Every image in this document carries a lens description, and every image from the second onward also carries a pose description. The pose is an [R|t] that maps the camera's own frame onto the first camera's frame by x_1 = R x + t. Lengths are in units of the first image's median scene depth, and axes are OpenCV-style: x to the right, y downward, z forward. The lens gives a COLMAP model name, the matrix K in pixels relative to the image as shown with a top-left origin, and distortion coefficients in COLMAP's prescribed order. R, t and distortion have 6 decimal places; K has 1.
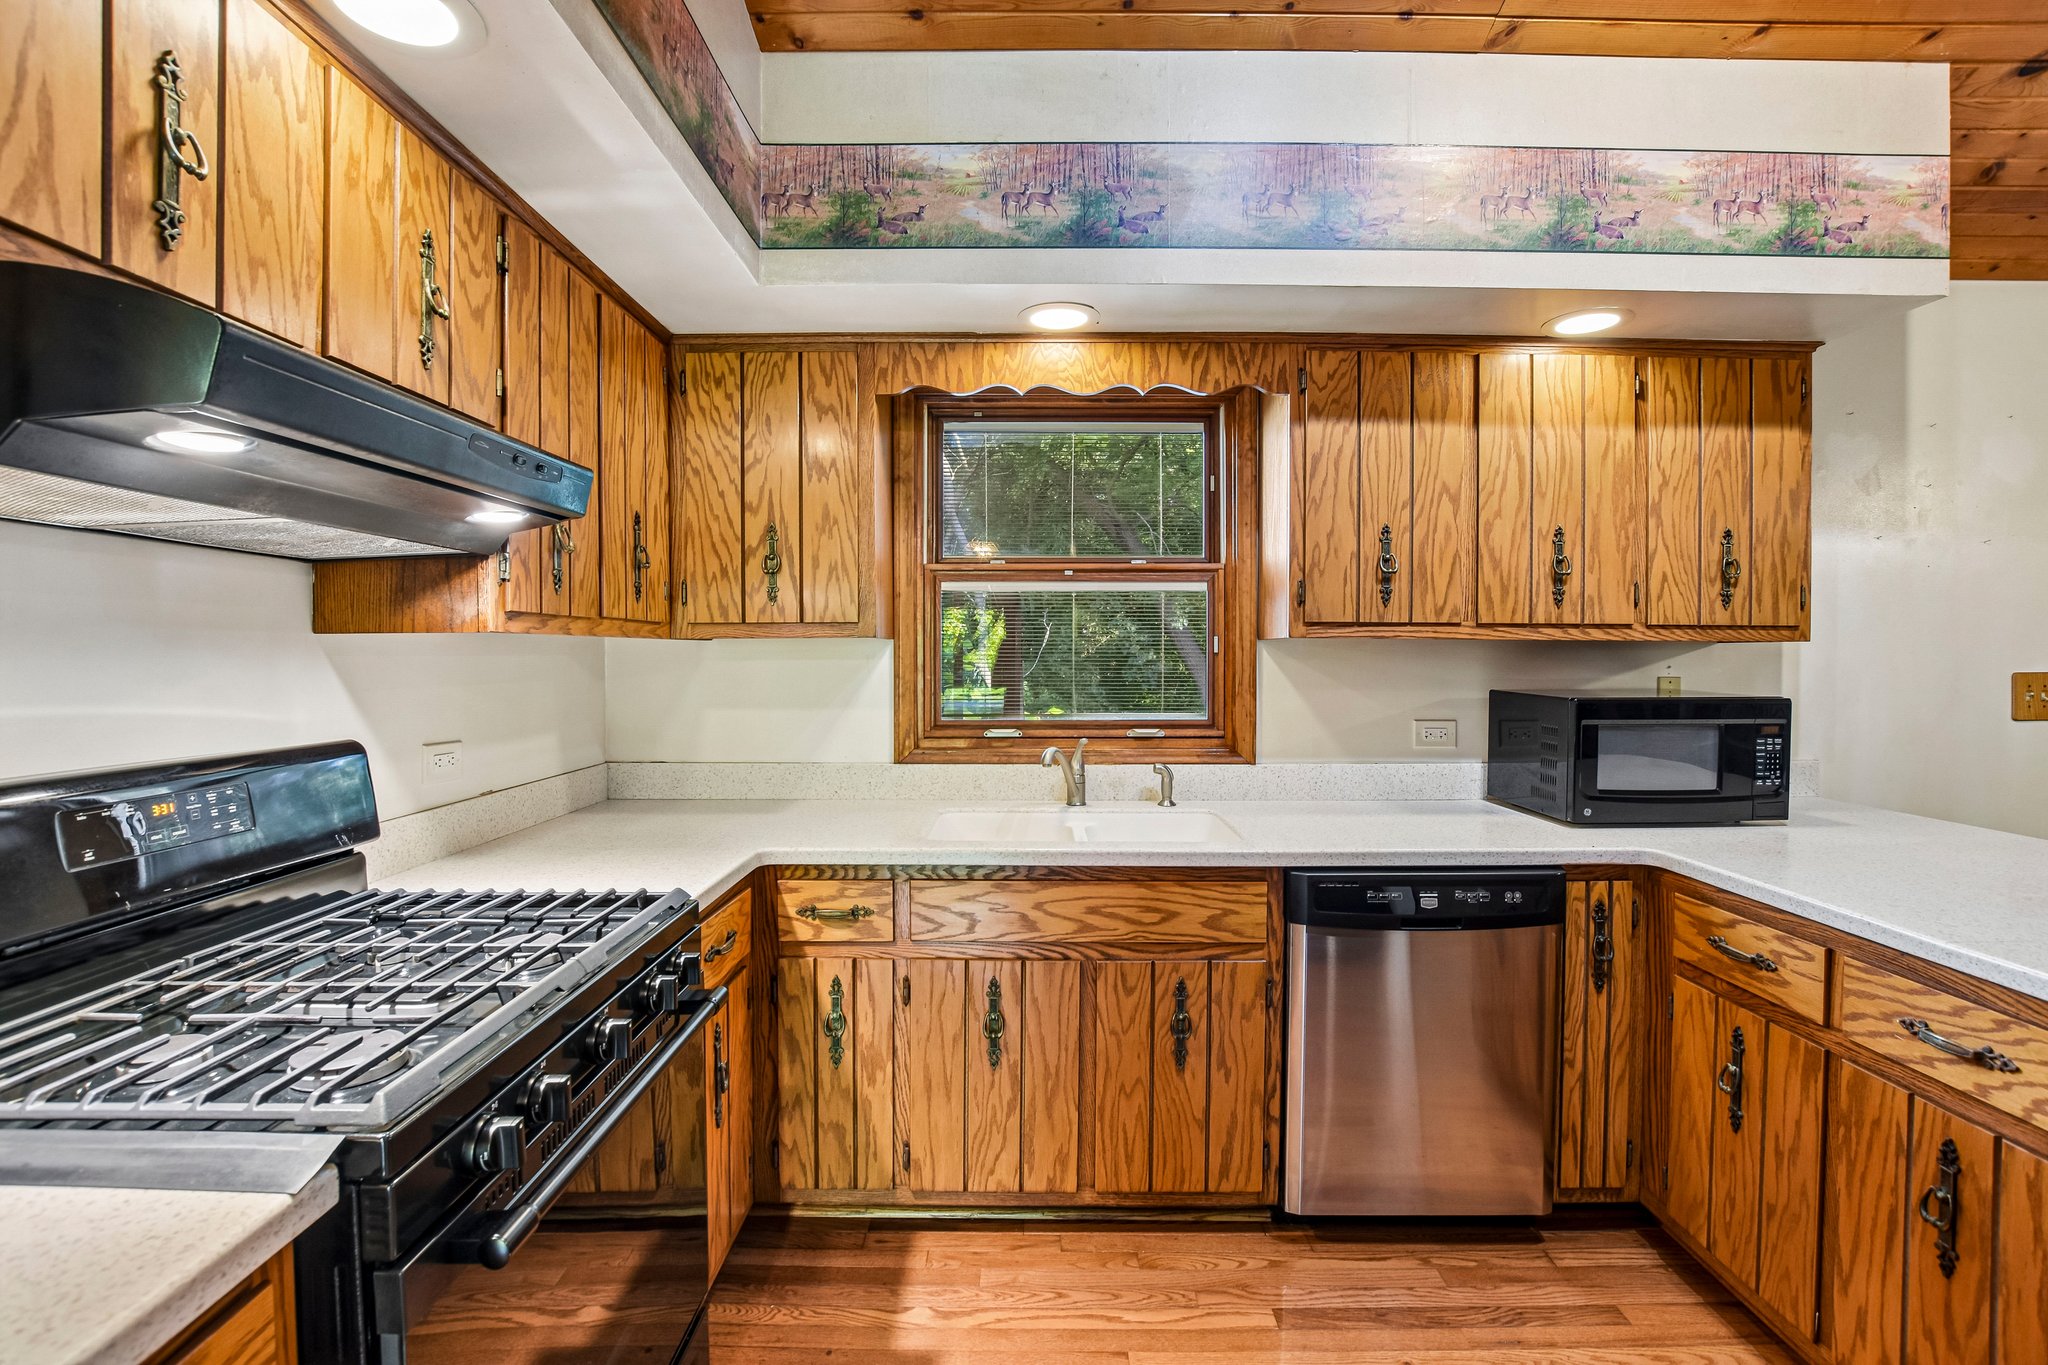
lens RADIAL K [[918.8, 0, 1026.4], [0, 918.8, 664.5], [0, 0, 1]] dist [-0.035704, 0.007018]
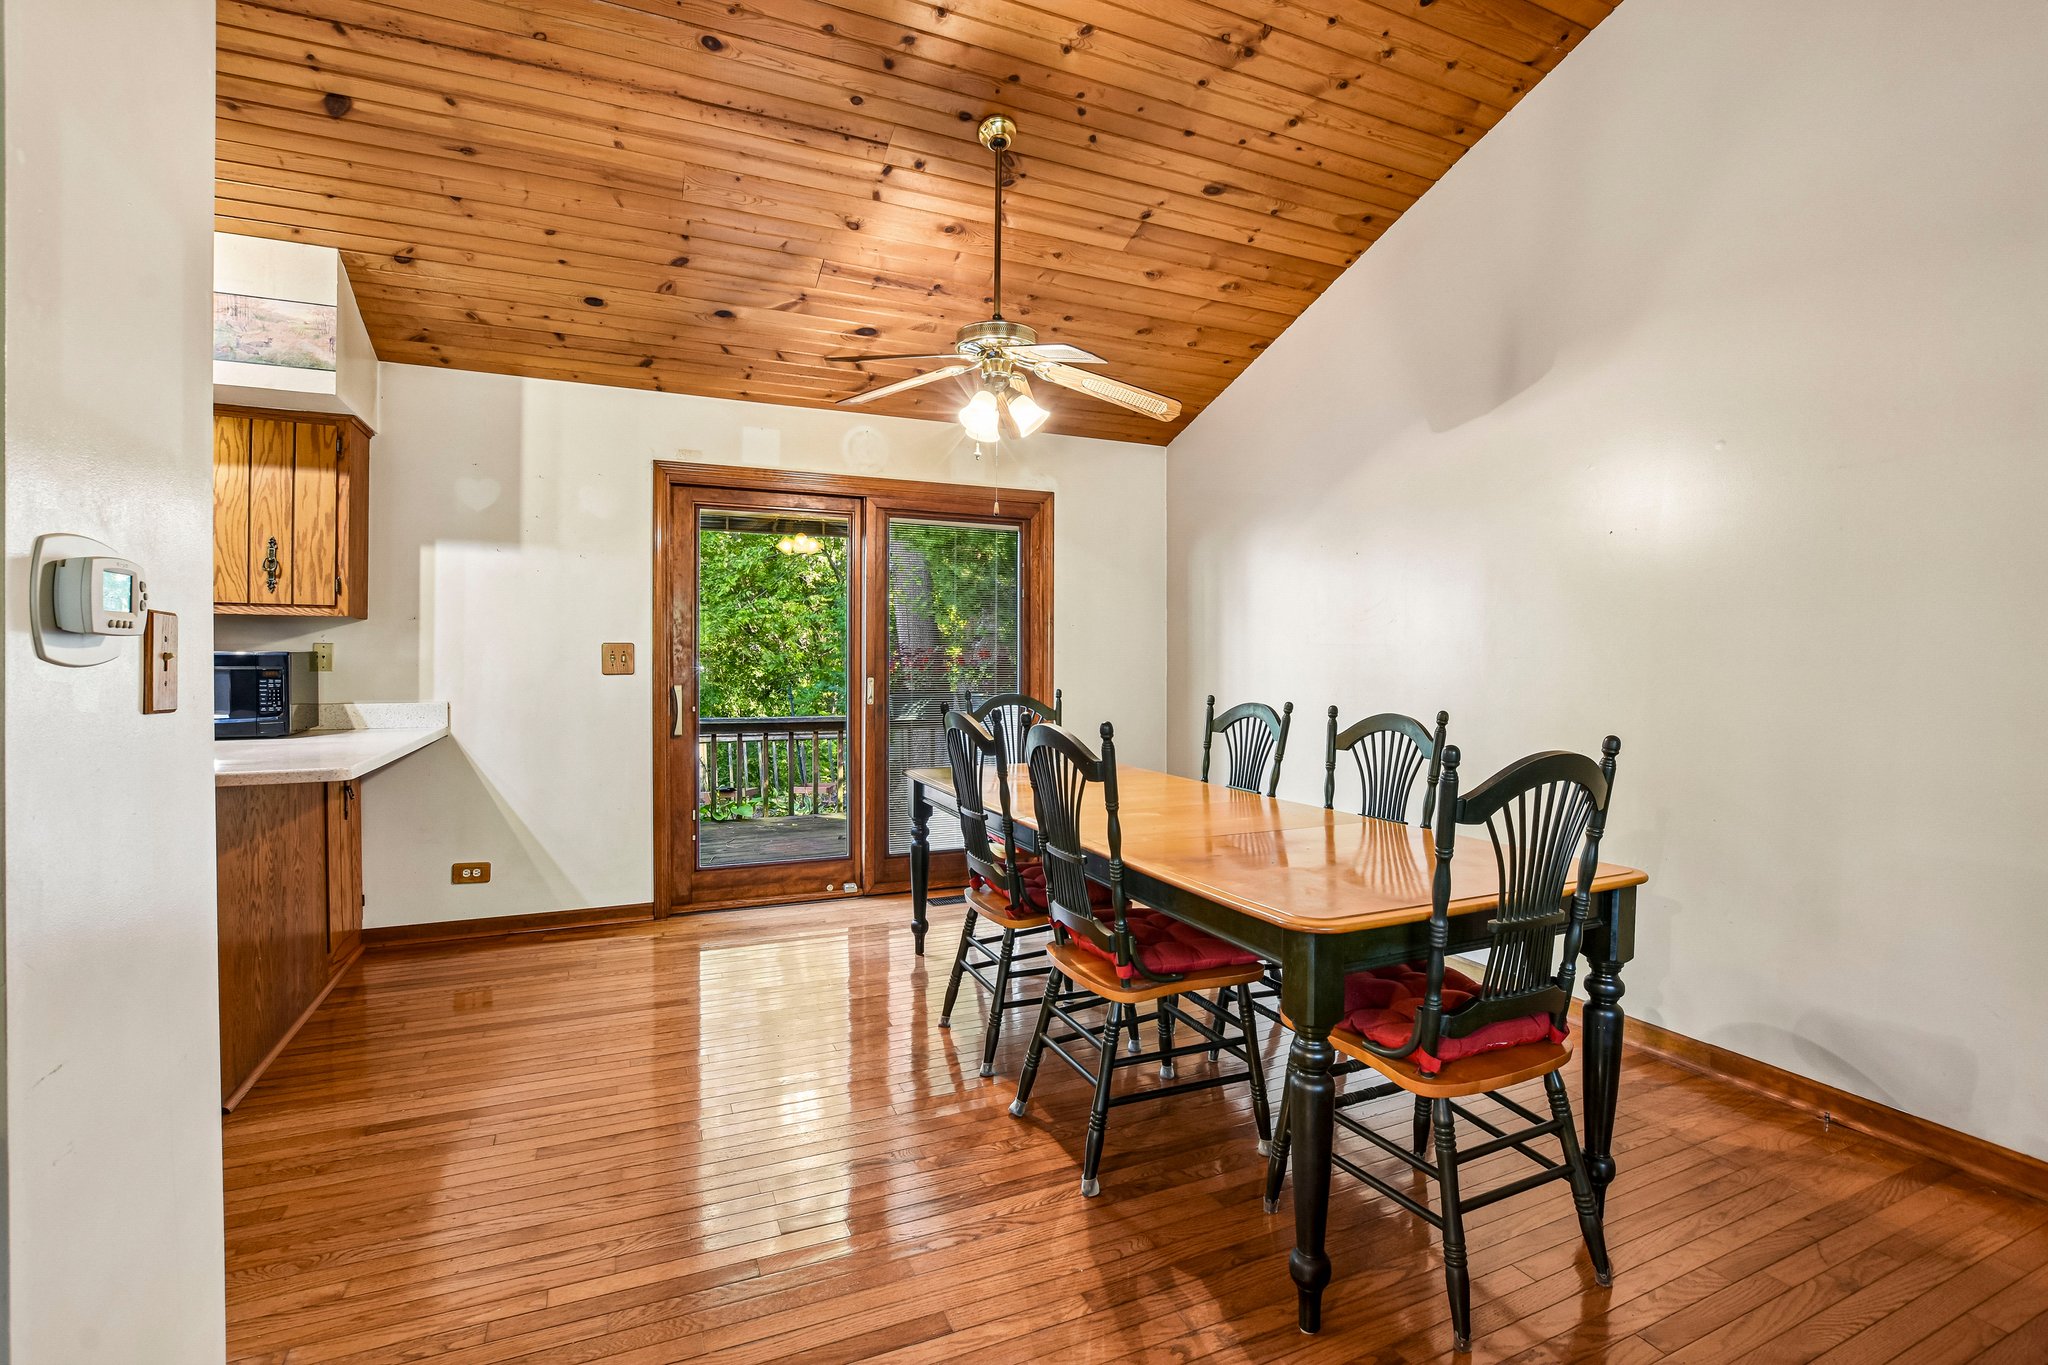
lens RADIAL K [[918.8, 0, 1026.4], [0, 918.8, 664.5], [0, 0, 1]] dist [-0.035704, 0.007018]
pose [[0.910962, 0.003004, 0.412479, 1.289914], [-0.001191, 0.999988, -0.004654, 0.059873], [-0.412488, 0.003748, 0.910955, -0.826080]]
